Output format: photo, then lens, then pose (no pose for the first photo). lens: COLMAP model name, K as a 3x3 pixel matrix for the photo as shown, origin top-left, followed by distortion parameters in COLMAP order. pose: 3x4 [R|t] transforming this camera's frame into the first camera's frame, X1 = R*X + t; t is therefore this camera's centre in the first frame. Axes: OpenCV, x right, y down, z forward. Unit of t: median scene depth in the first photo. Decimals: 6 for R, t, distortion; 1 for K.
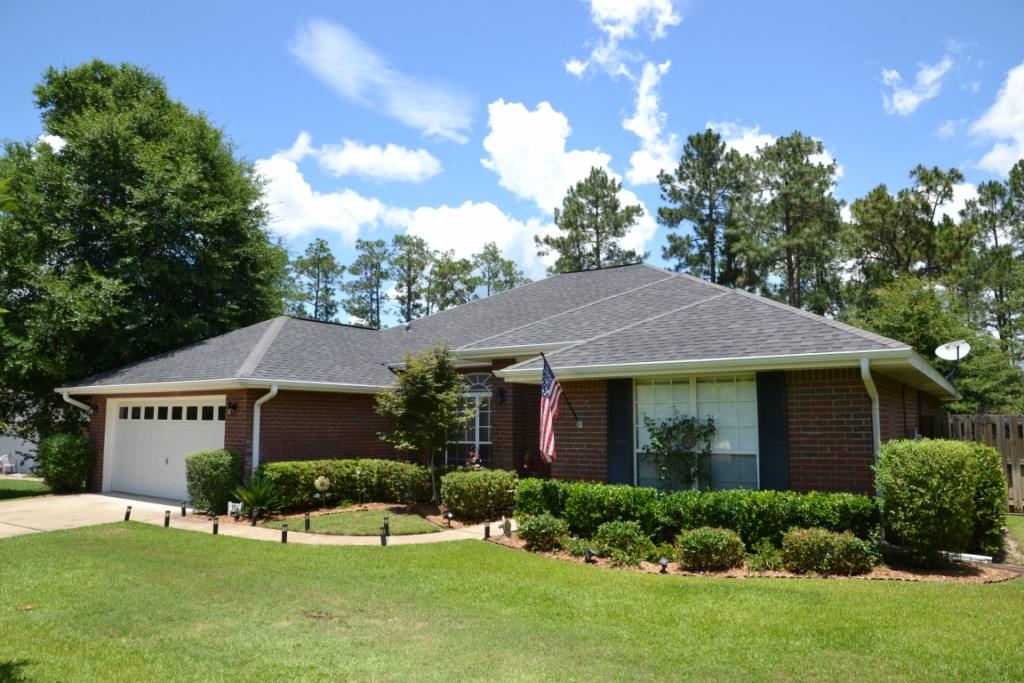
lens RADIAL K [[716.3, 0, 512.0], [0, 716.3, 341.5], [0, 0, 1]] dist [-0.128331, 0.099101]
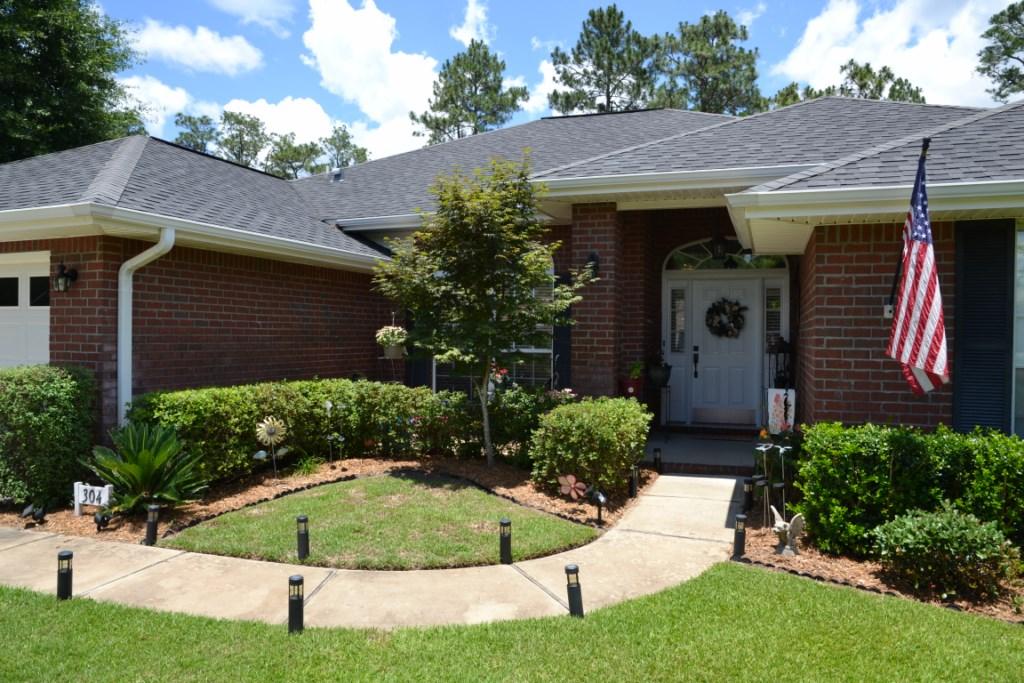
lens RADIAL K [[716.3, 0, 512.0], [0, 716.3, 341.5], [0, 0, 1]] dist [-0.128331, 0.099101]
pose [[0.968341, 0.005962, 0.249561, -0.215120], [-0.037024, 0.992088, 0.119958, 0.067564], [-0.246871, -0.125400, 0.960900, 0.456559]]
